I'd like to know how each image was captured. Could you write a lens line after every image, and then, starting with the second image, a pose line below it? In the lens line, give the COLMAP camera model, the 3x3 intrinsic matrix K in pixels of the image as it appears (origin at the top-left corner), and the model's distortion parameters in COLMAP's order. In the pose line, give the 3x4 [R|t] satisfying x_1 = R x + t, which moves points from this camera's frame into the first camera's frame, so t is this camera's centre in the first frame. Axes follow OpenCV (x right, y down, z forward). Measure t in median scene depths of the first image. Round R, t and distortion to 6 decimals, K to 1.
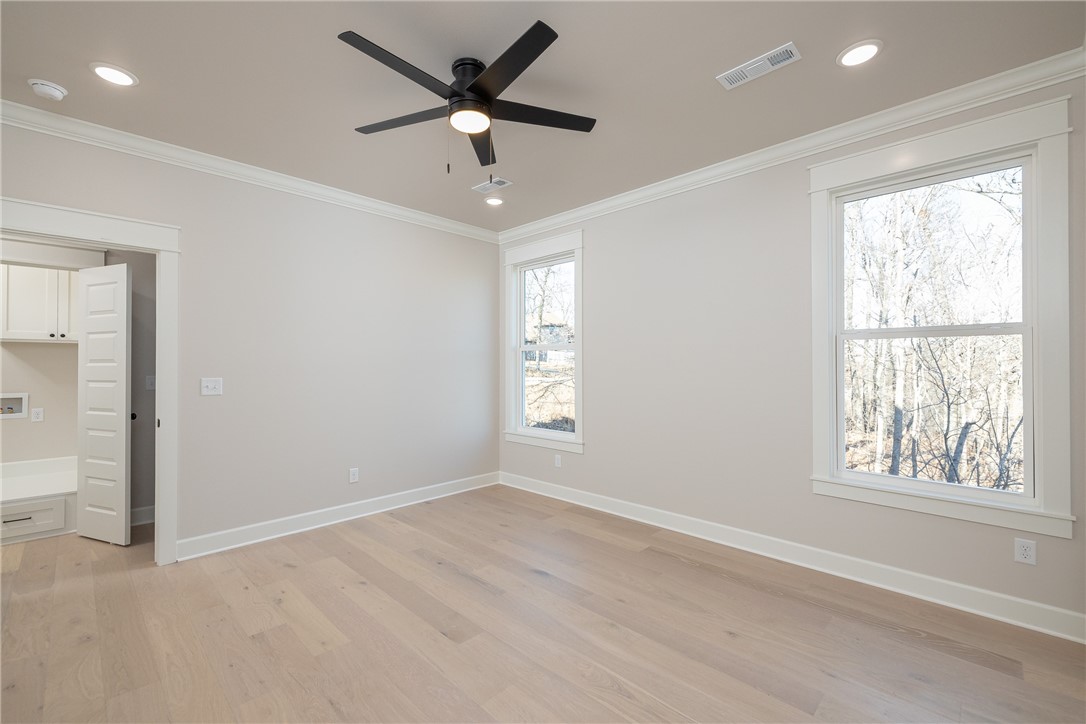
lens RADIAL K [[458.4, 0, 535.2], [0, 458.4, 360.4], [0, 0, 1]] dist [0.002246, 0.000163]
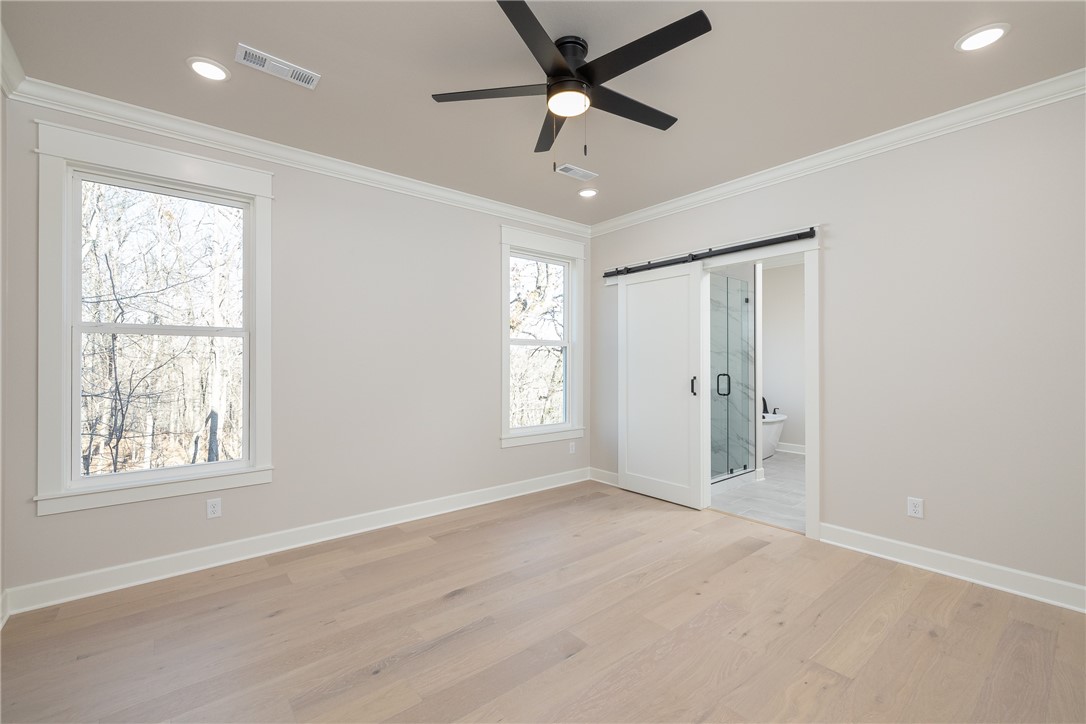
lens RADIAL K [[458.4, 0, 535.2], [0, 458.4, 360.4], [0, 0, 1]] dist [0.002246, 0.000163]
pose [[0.106085, 0.004614, 0.994346, -0.786931], [-0.010138, 0.999942, -0.003559, 0.011986], [-0.994305, -0.009703, 0.106125, 0.692887]]
